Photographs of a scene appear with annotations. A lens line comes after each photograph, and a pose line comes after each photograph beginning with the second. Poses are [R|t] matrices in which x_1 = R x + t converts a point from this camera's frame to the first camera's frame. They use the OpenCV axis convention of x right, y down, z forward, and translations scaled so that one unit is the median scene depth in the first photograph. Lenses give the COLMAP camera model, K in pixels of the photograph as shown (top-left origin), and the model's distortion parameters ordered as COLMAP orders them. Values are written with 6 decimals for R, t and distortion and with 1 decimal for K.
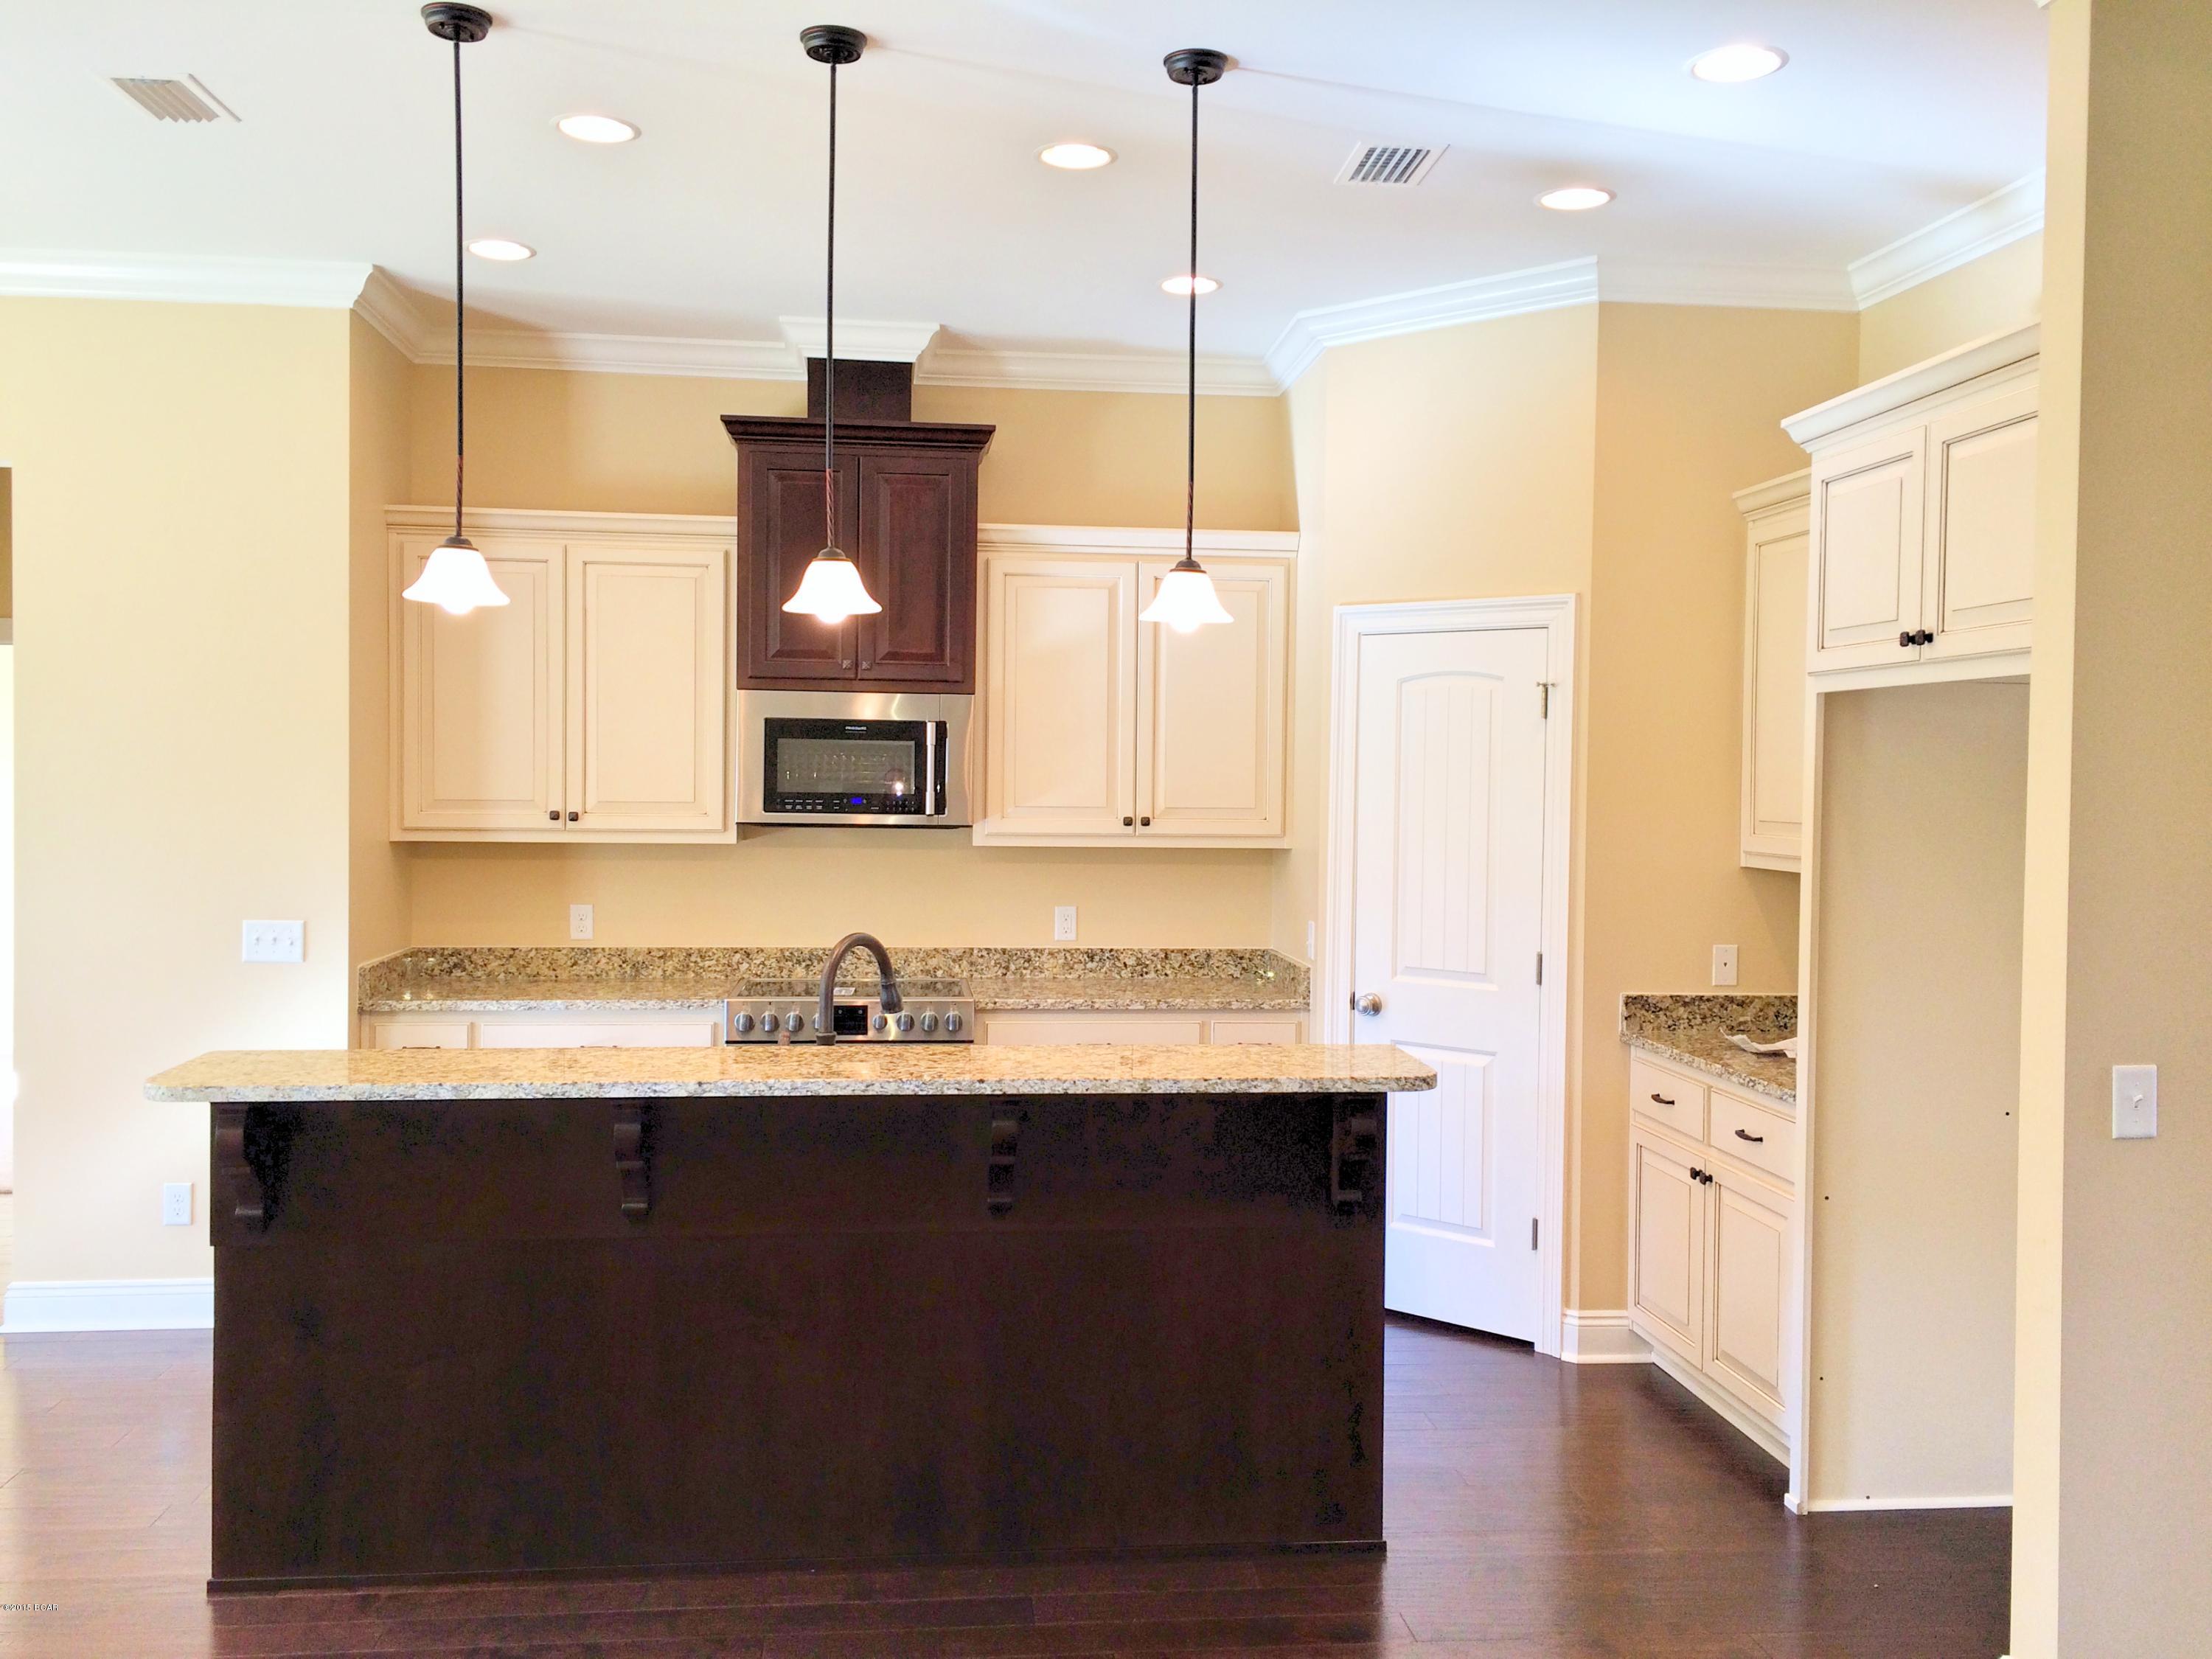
lens RADIAL K [[1908.7, 0, 1102.8], [0, 1908.7, 828.7], [0, 0, 1]] dist [0.072574, -0.119047]
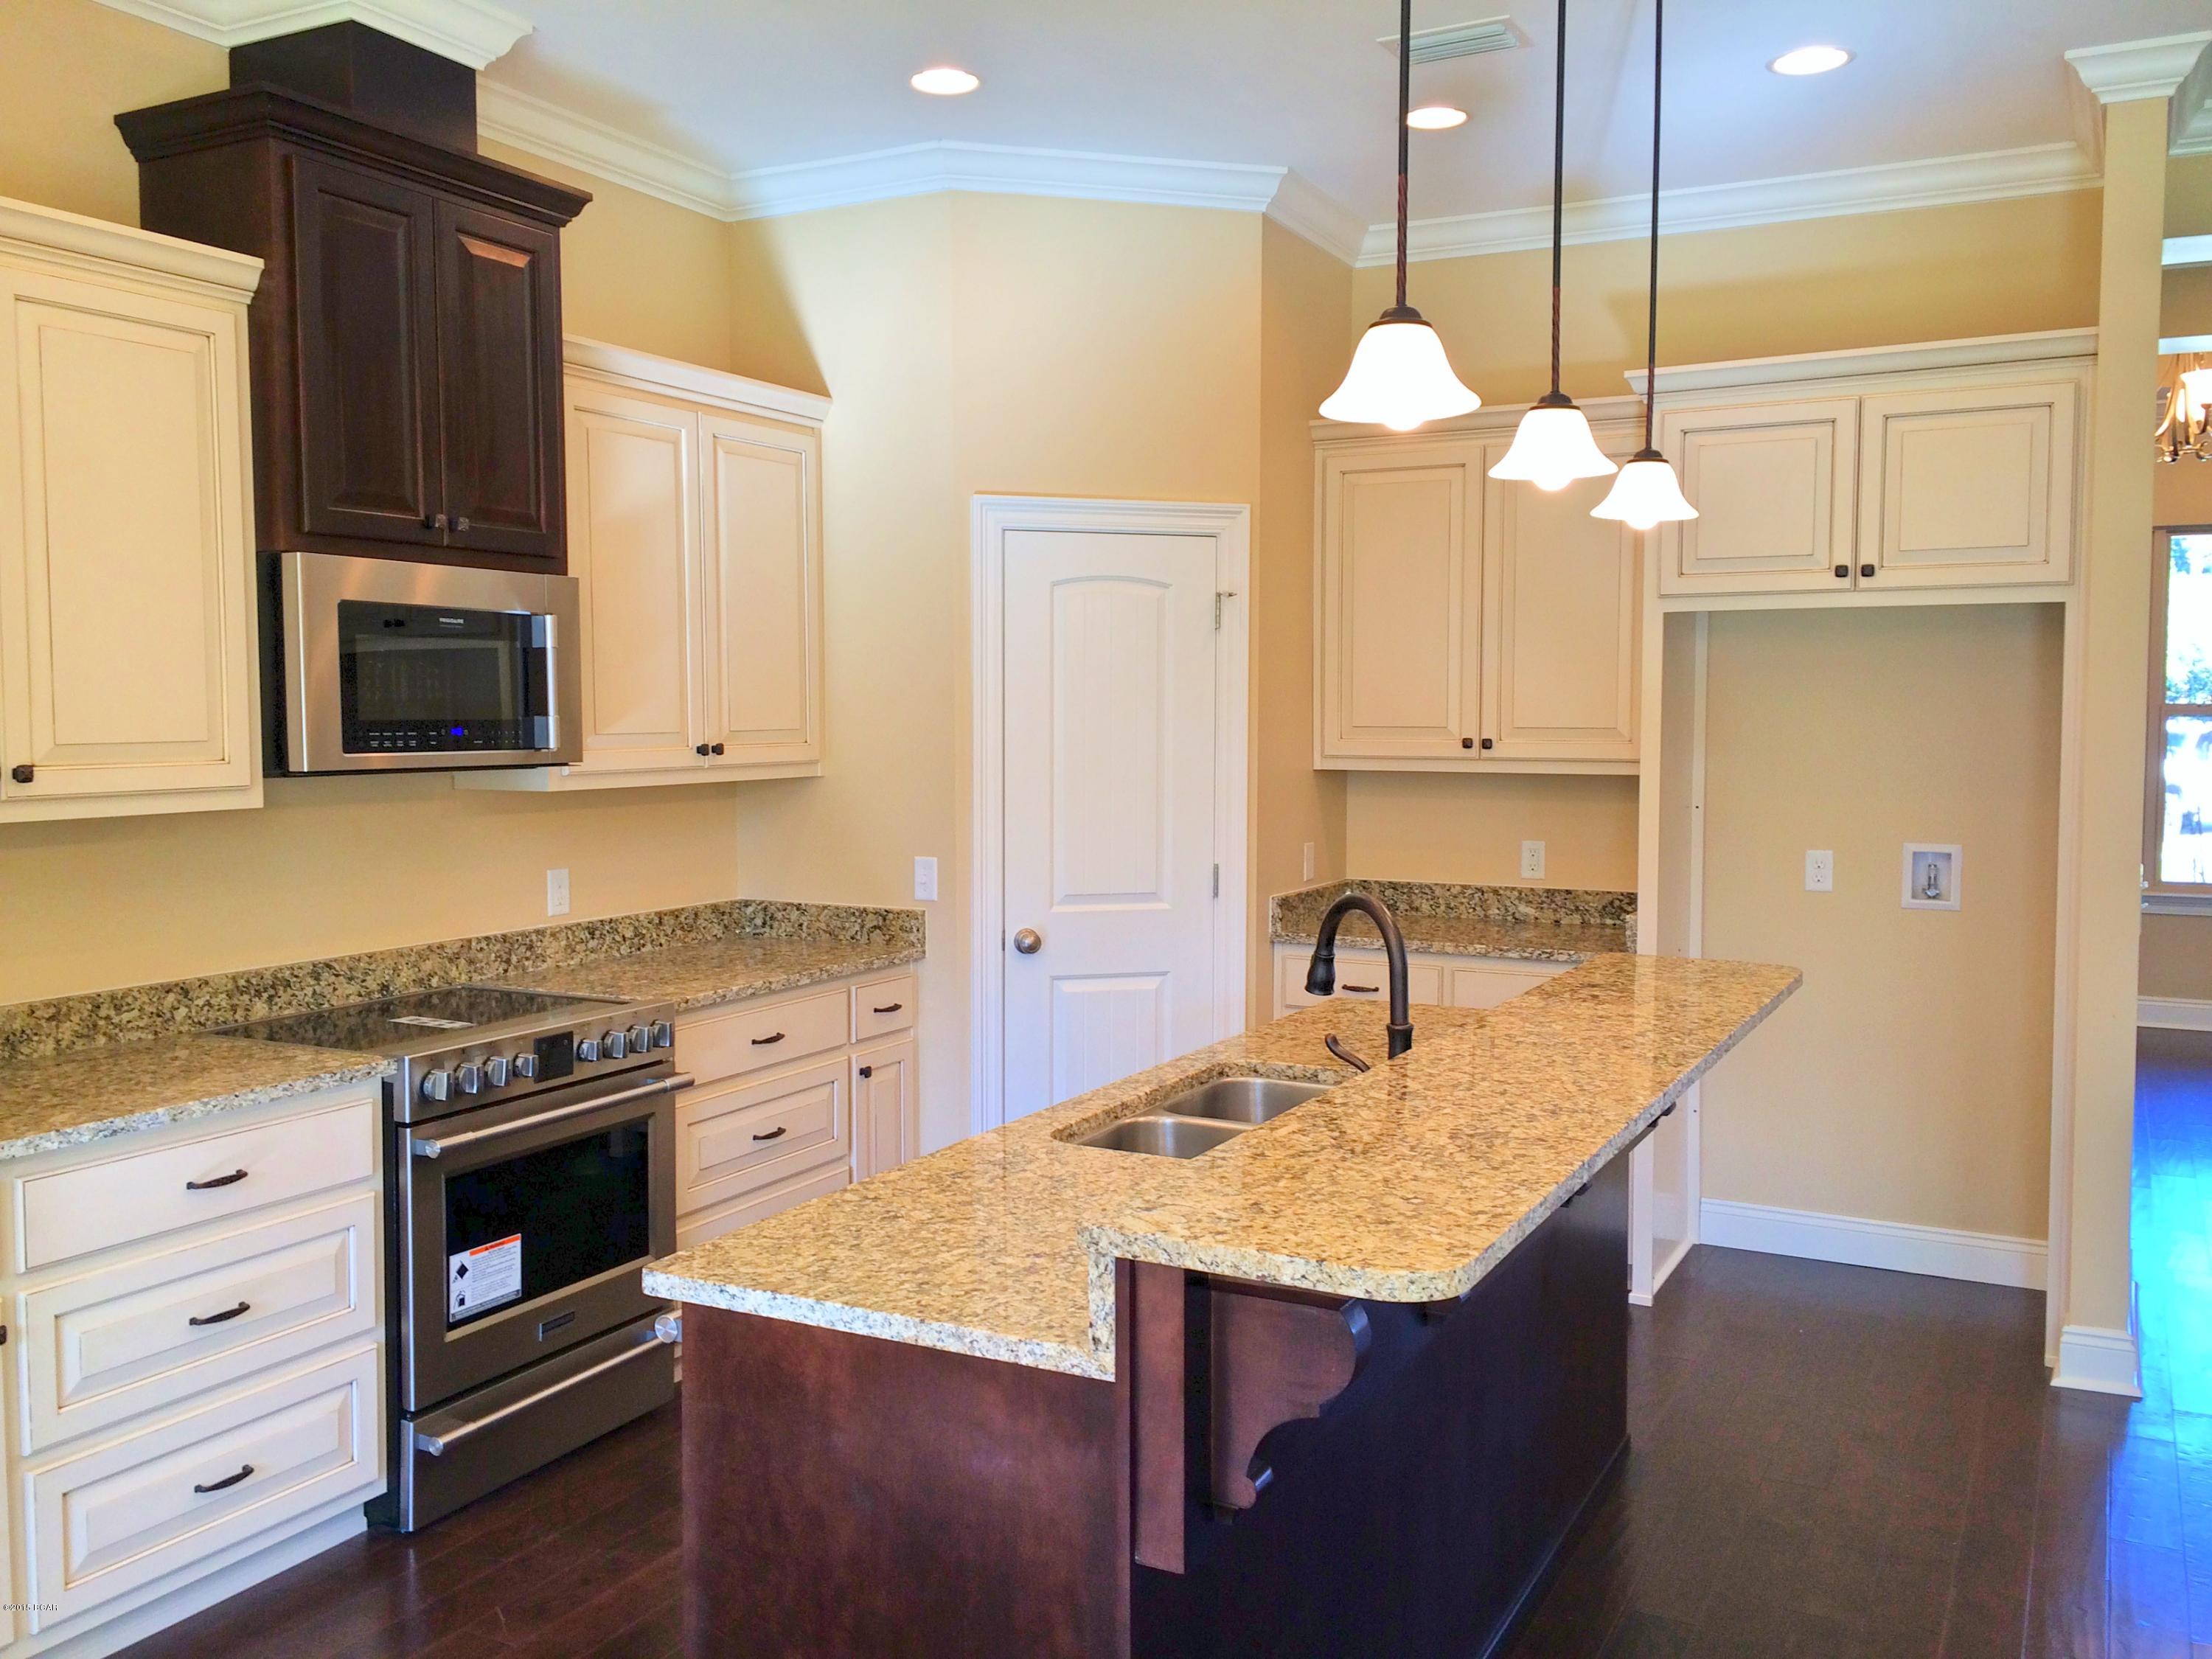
lens RADIAL K [[1908.7, 0, 1102.8], [0, 1908.7, 828.7], [0, 0, 1]] dist [0.072574, -0.119047]
pose [[0.544080, -0.068422, 0.836239, -0.547143], [0.030868, 0.997627, 0.061544, -0.014496], [-0.838466, -0.007672, 0.544901, 0.438617]]
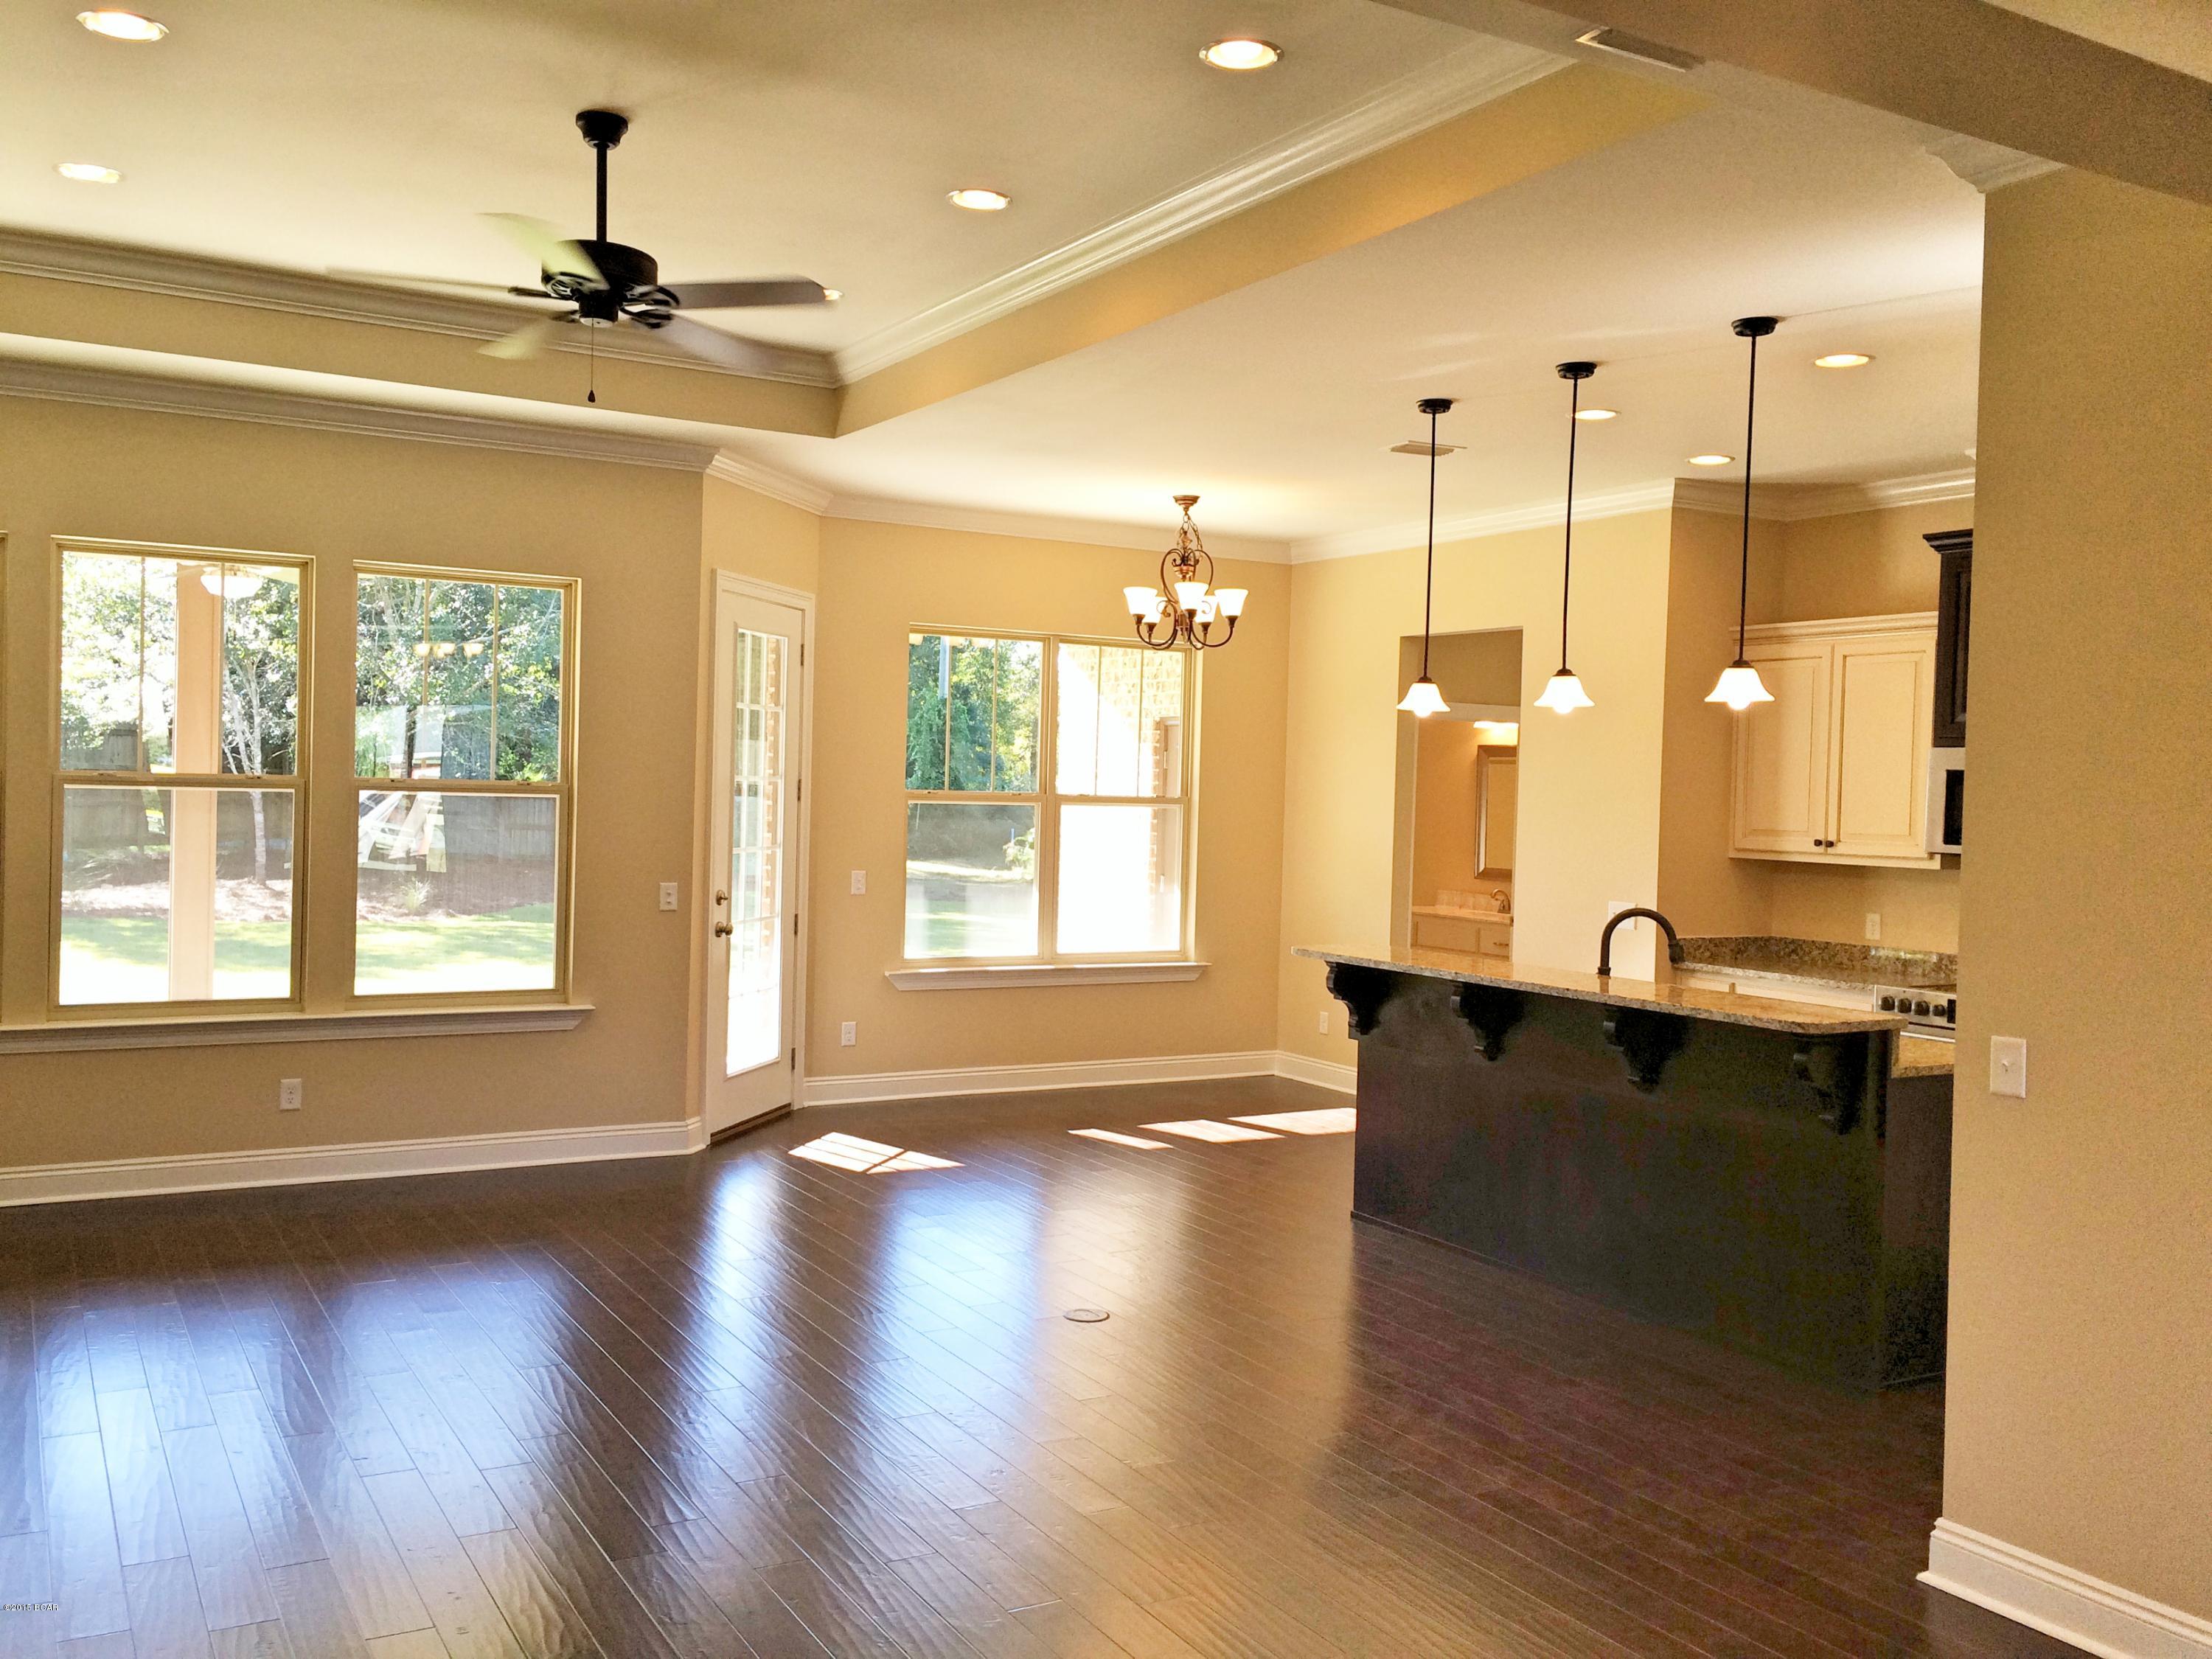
lens RADIAL K [[1852.8, 0, 1049.3], [0, 1852.8, 824.8], [0, 0, 1]] dist [0.094228, 0.002920]
pose [[0.377773, 0.016220, -0.925756, 0.748885], [-0.049600, 0.998765, -0.002741, 0.011235], [0.924569, 0.046953, 0.378111, -0.011952]]
